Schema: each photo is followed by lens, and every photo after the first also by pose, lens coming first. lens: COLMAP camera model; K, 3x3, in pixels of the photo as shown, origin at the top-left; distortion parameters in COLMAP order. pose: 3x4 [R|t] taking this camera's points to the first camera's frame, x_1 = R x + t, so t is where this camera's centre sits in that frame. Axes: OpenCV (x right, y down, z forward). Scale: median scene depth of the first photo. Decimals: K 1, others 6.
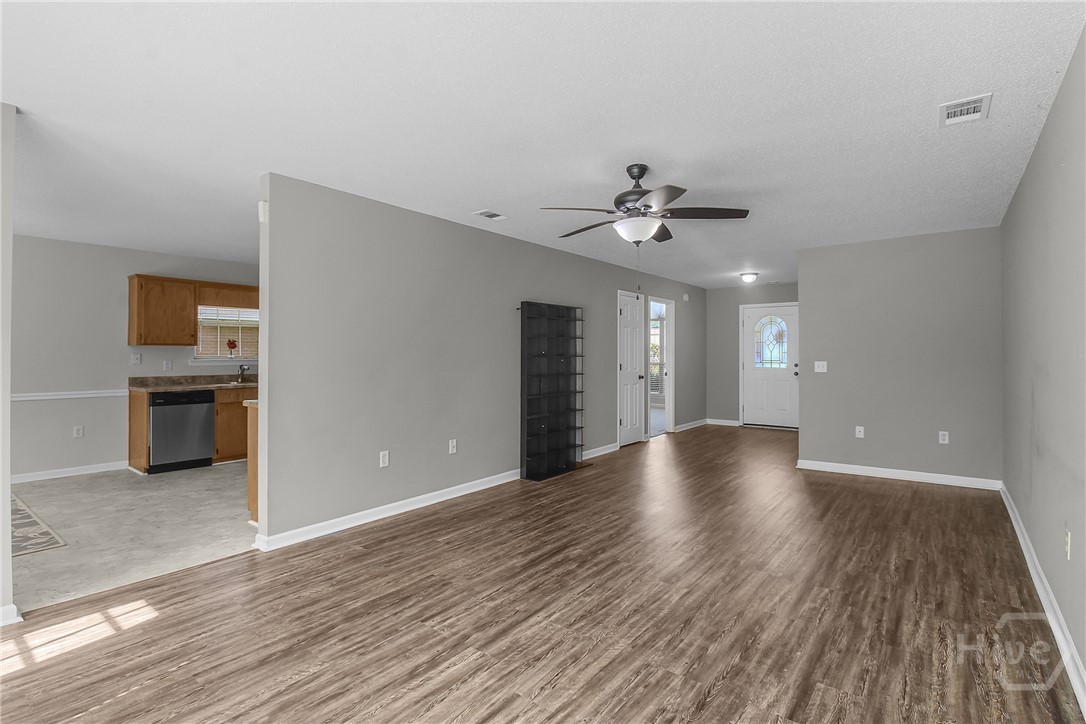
lens RADIAL K [[518.1, 0, 548.5], [0, 518.1, 345.6], [0, 0, 1]] dist [0.010304, -0.017179]
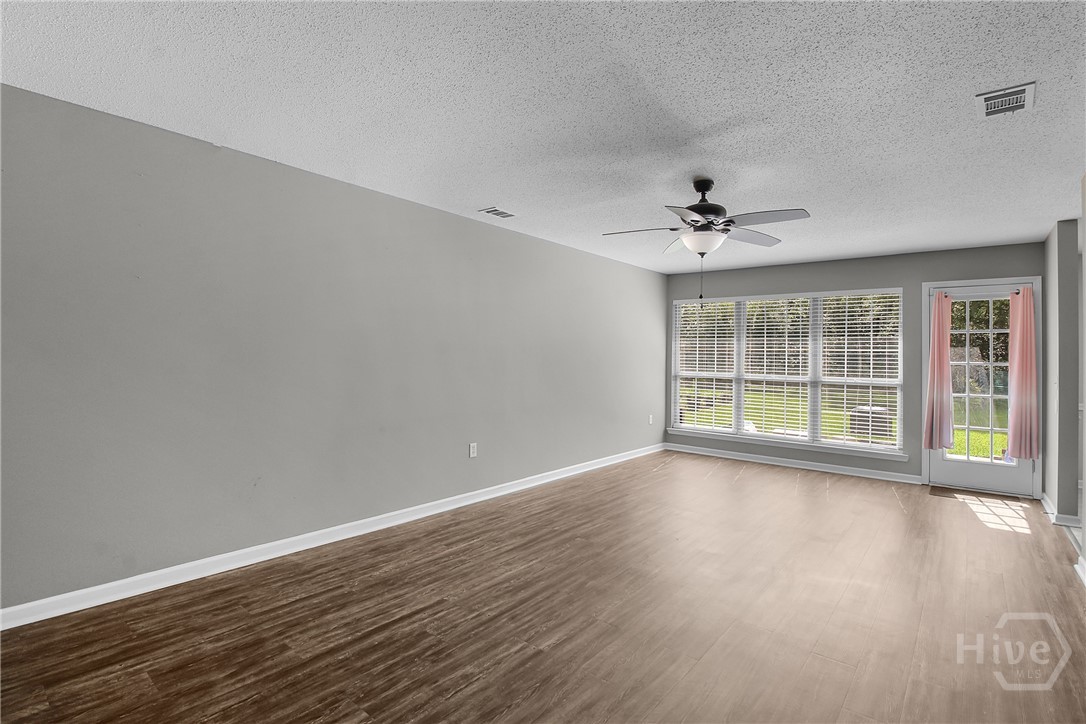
lens RADIAL K [[518.1, 0, 548.5], [0, 518.1, 345.6], [0, 0, 1]] dist [0.010304, -0.017179]
pose [[-0.999298, -0.018095, 0.032795, 0.384733], [-0.019178, 0.999270, -0.033026, 0.023219], [-0.032173, -0.033632, -0.998916, 1.771714]]
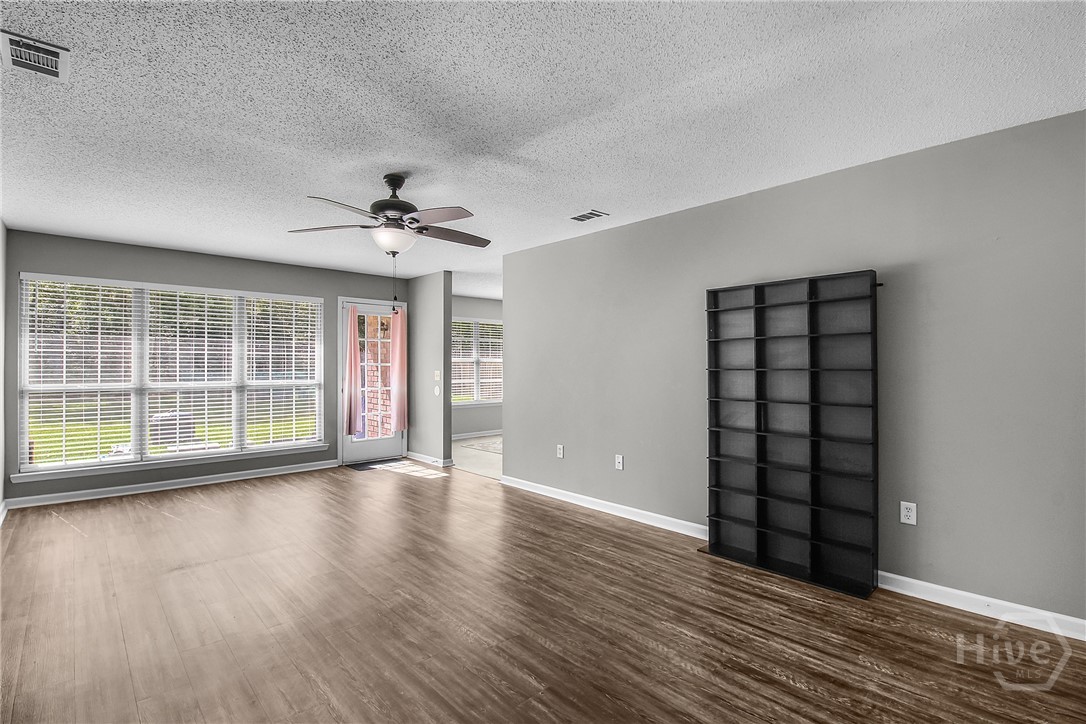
lens RADIAL K [[509.0, 0, 551.9], [0, 509.0, 357.8], [0, 0, 1]] dist [-0.002576, -0.019092]
pose [[-0.157972, -0.014781, -0.987333, 0.933782], [0.013413, 0.999764, -0.017113, 0.019626], [0.987353, -0.015947, -0.157736, 1.253976]]
